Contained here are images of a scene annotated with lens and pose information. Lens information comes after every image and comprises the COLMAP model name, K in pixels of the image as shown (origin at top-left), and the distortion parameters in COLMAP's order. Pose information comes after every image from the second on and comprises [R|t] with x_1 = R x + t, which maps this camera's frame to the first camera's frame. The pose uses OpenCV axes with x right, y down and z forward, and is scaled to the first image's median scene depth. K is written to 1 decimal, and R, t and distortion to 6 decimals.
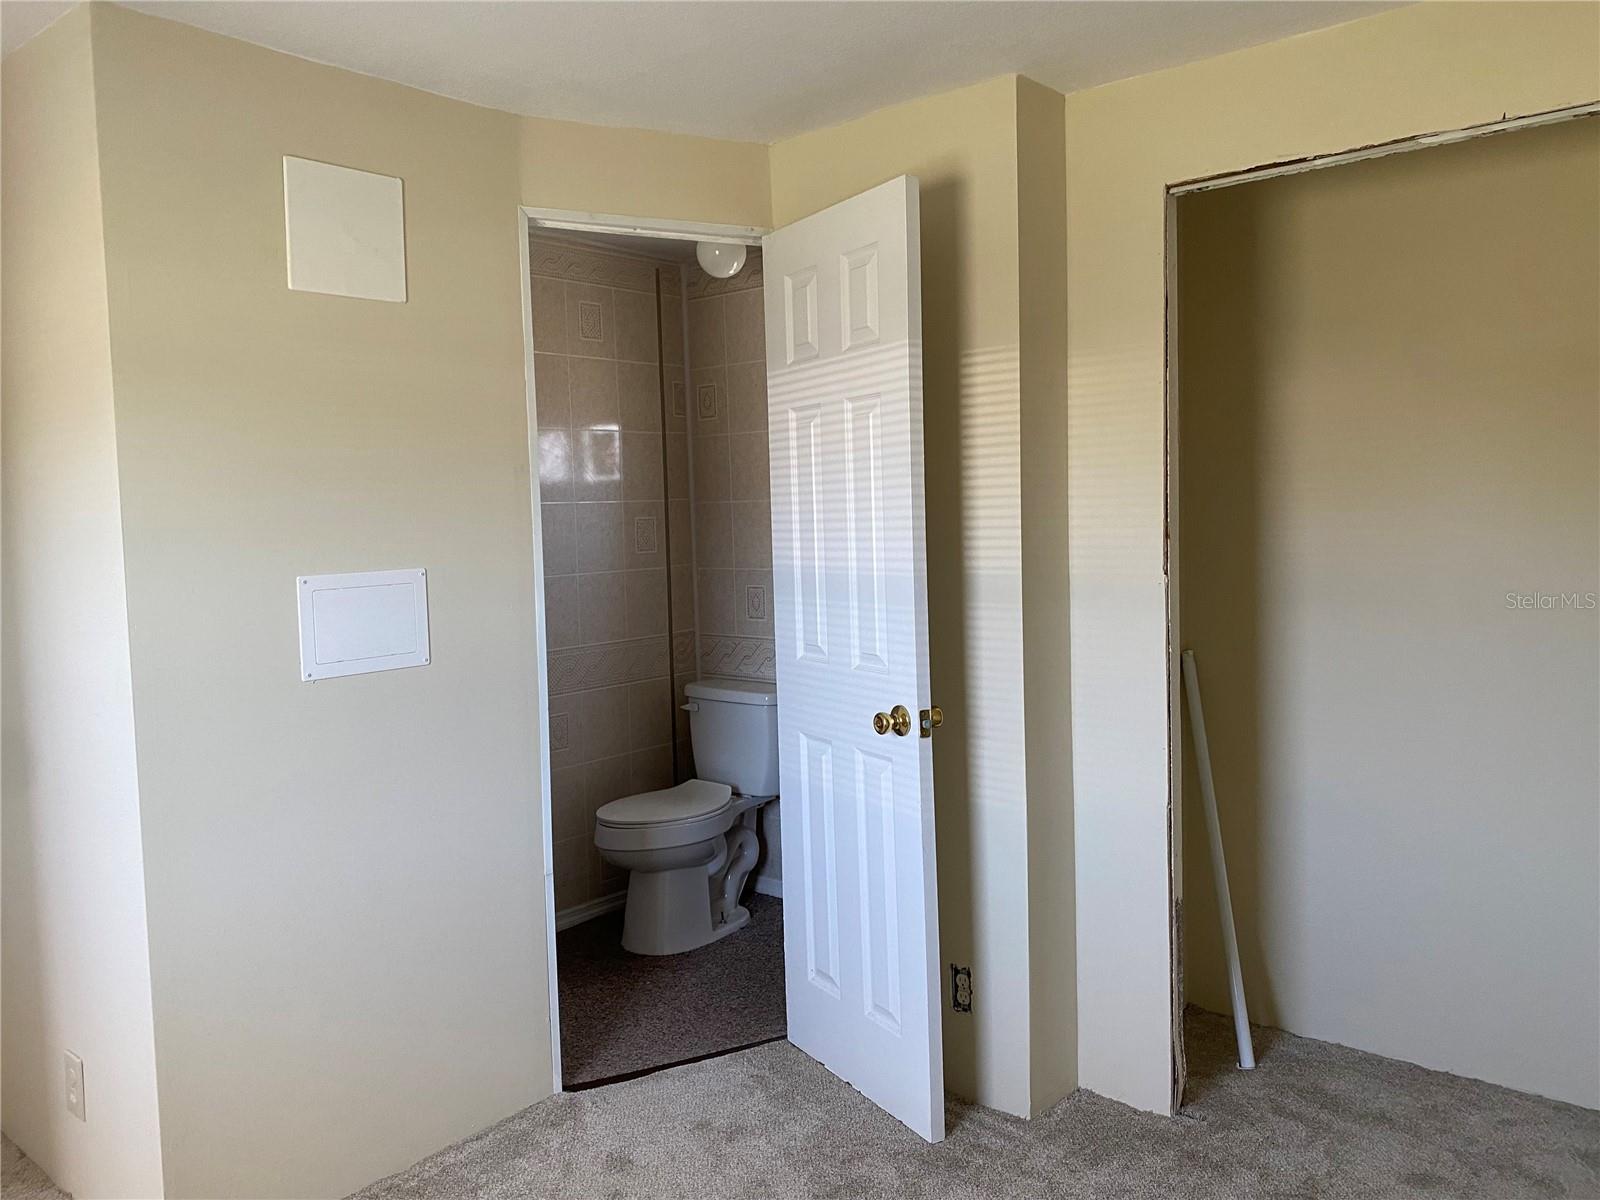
lens RADIAL K [[1239.2, 0, 804.4], [0, 1239.2, 577.1], [0, 0, 1]] dist [0.058062, -0.062805]
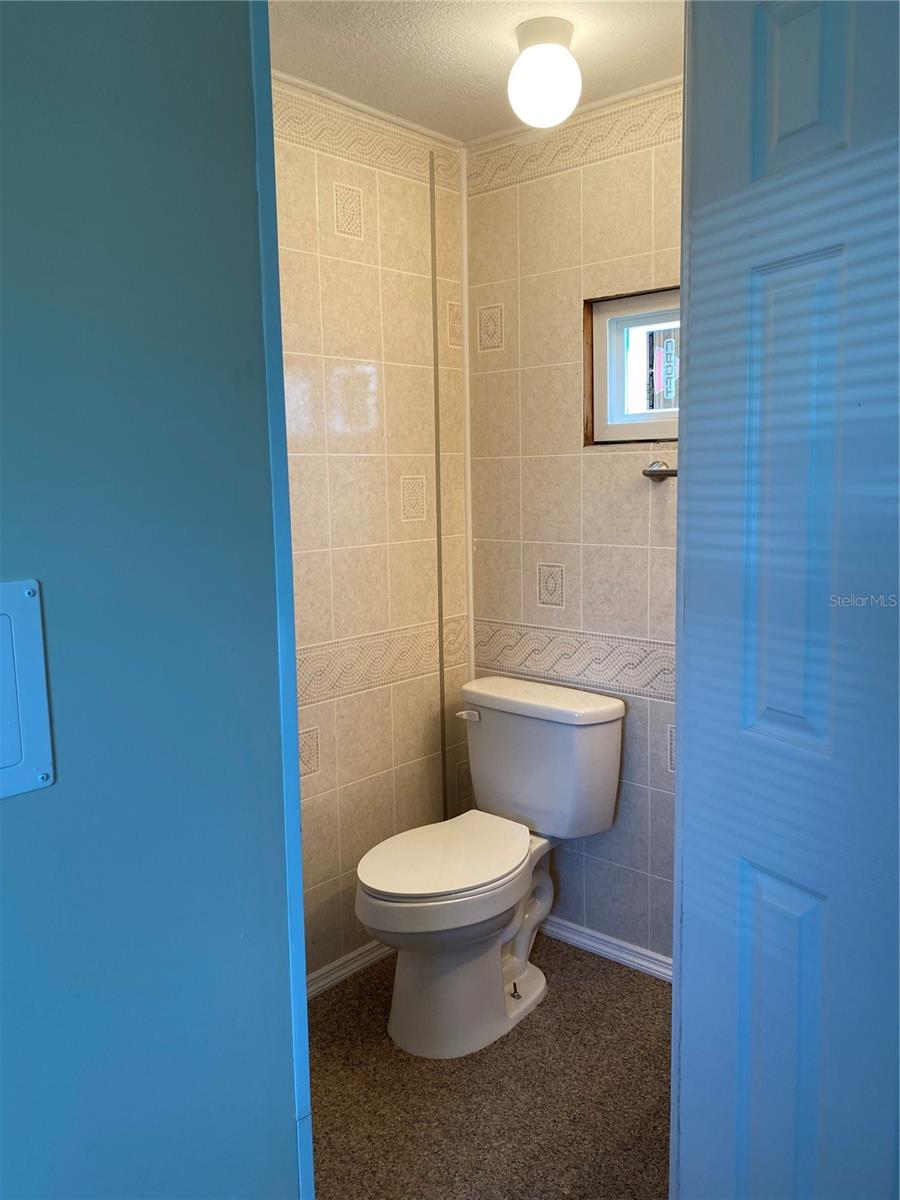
lens RADIAL K [[917.3, 0, 443.9], [0, 917.3, 596.2], [0, 0, 1]] dist [0.103119, -0.229587]
pose [[0.999383, 0.011084, -0.033325, -0.091986], [-0.008454, 0.996912, 0.078066, -0.018317], [0.034088, -0.077737, 0.996391, 0.427826]]
